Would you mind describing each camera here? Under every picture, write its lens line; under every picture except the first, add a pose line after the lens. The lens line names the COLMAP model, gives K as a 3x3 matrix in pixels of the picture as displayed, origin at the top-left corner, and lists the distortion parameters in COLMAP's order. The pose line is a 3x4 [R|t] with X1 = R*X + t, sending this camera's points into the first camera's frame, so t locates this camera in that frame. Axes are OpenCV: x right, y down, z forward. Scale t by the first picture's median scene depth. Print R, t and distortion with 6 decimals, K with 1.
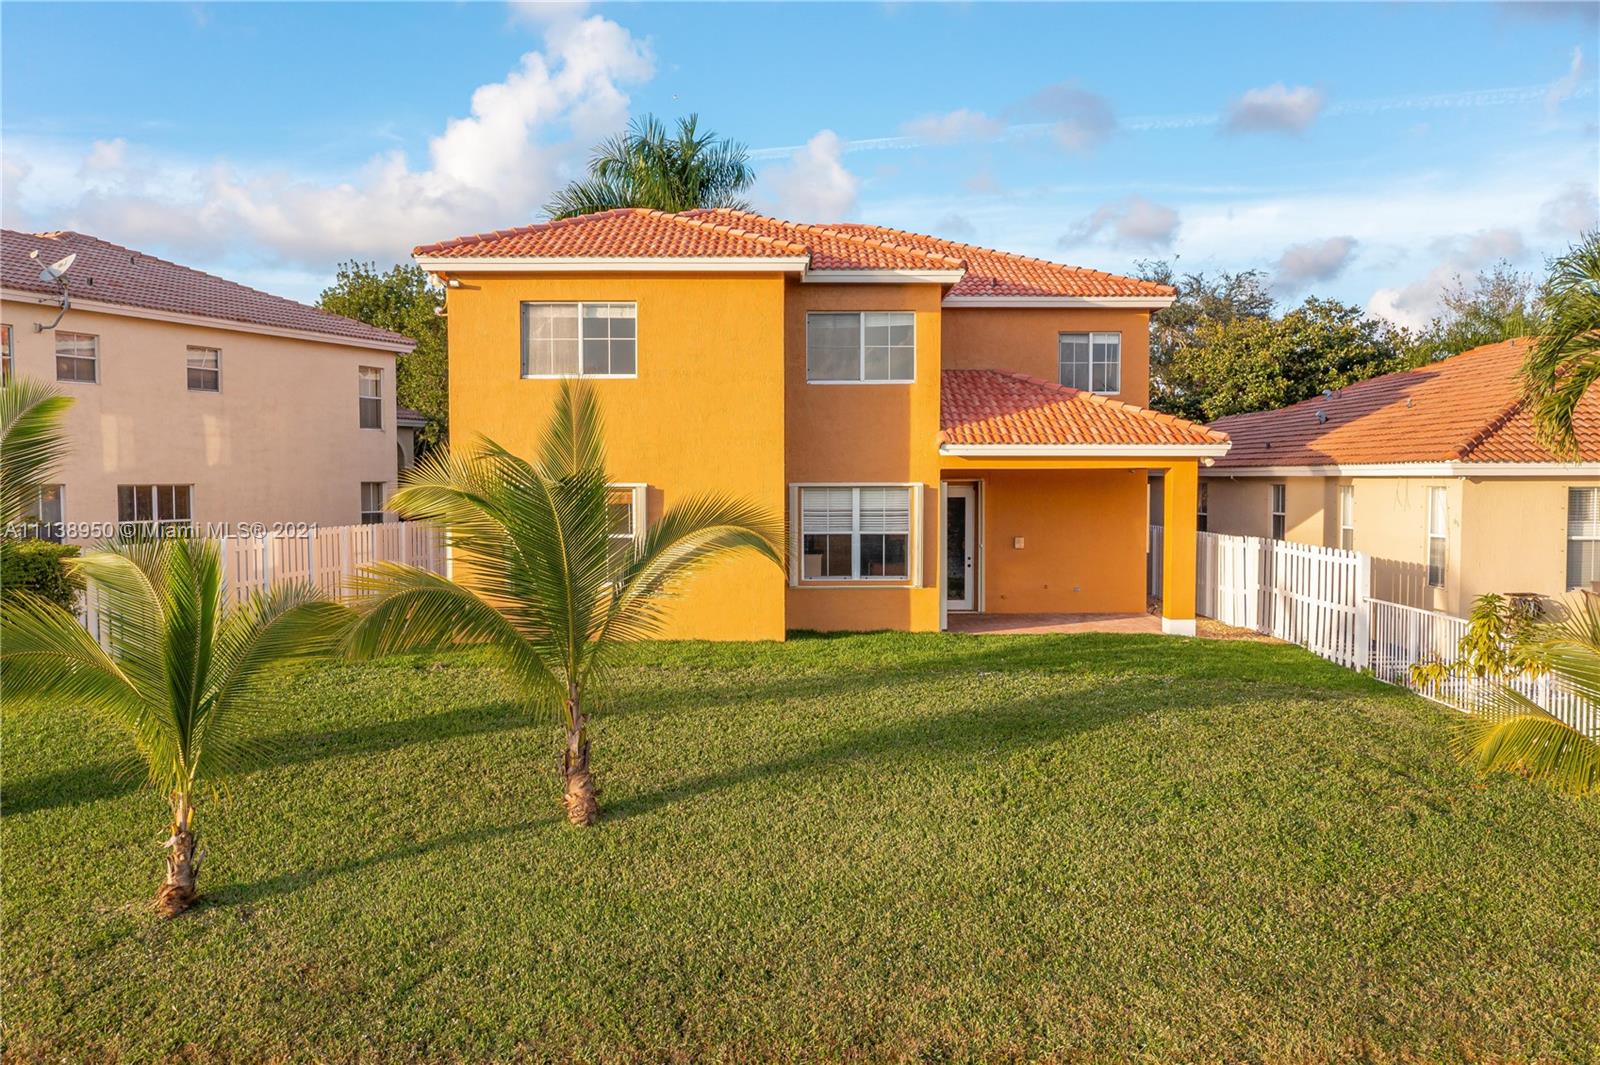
lens RADIAL K [[1274.4, 0, 802.0], [0, 1274.4, 533.1], [0, 0, 1]] dist [0.000963, 0.007026]
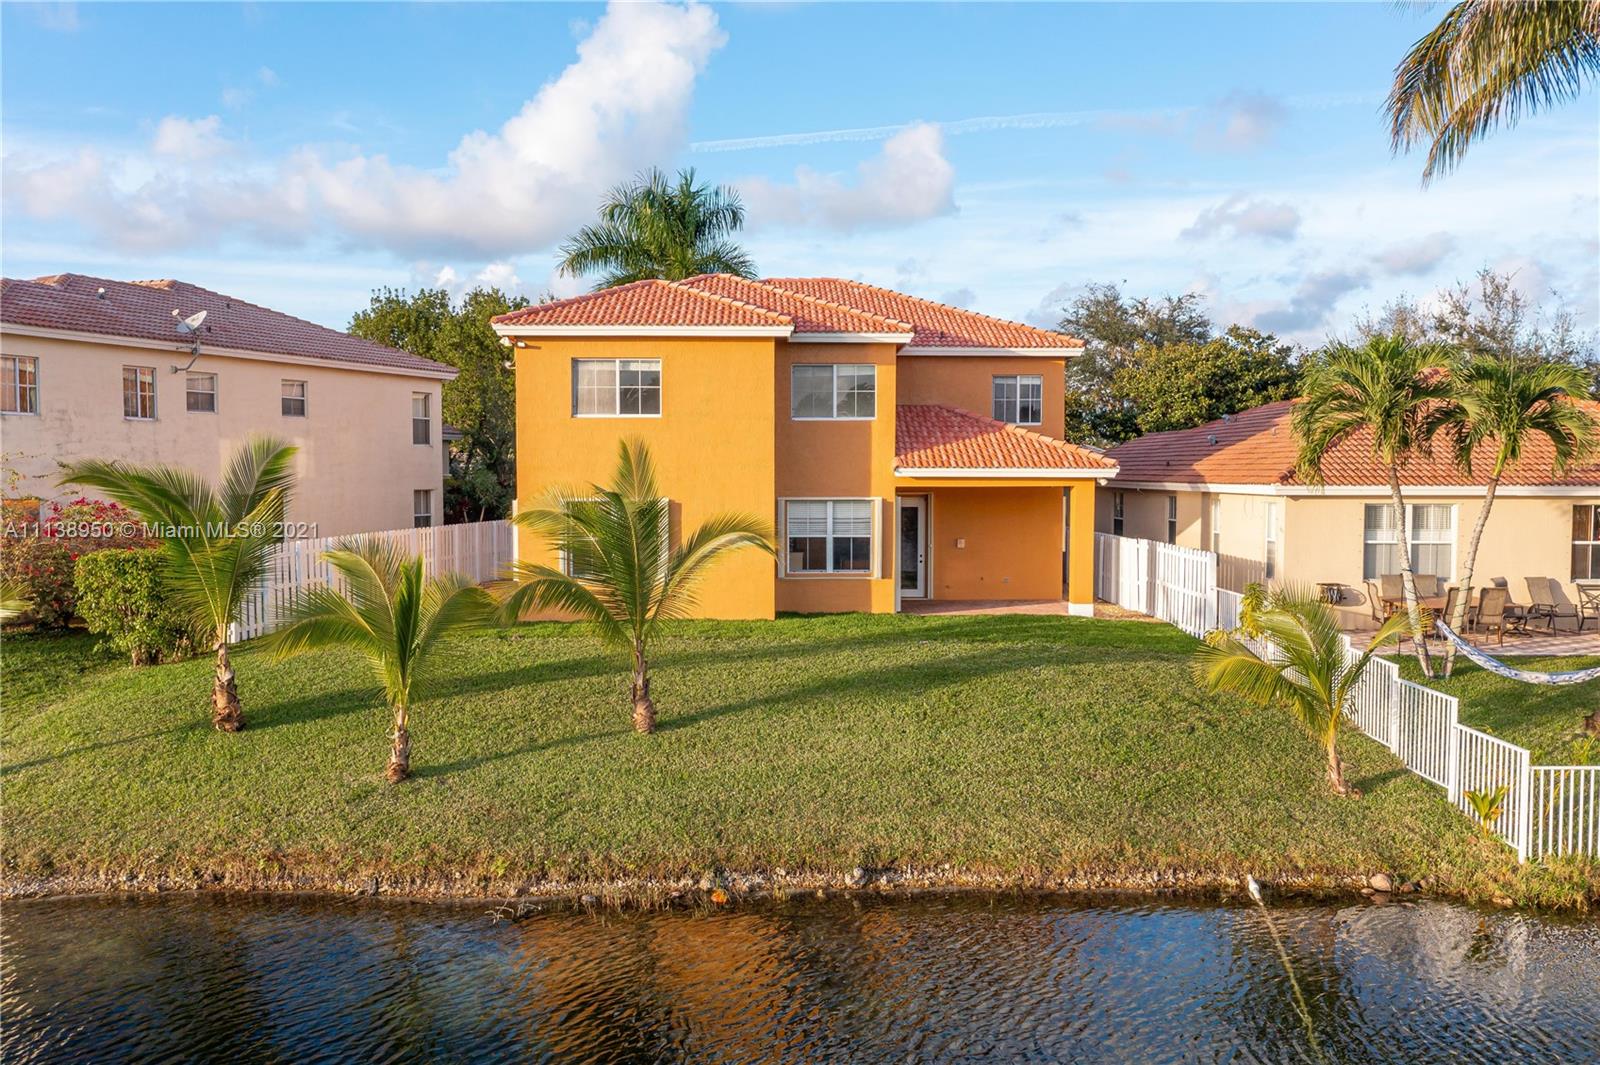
lens RADIAL K [[1276.2, 0, 800.0], [0, 1276.2, 532.5], [0, 0, 1]] dist [0.004950, 0.009332]
pose [[0.999899, 0.001982, 0.014045, -0.005999], [-0.002045, 0.999988, 0.004452, -0.010081], [-0.014036, -0.004480, 0.999891, -0.301038]]
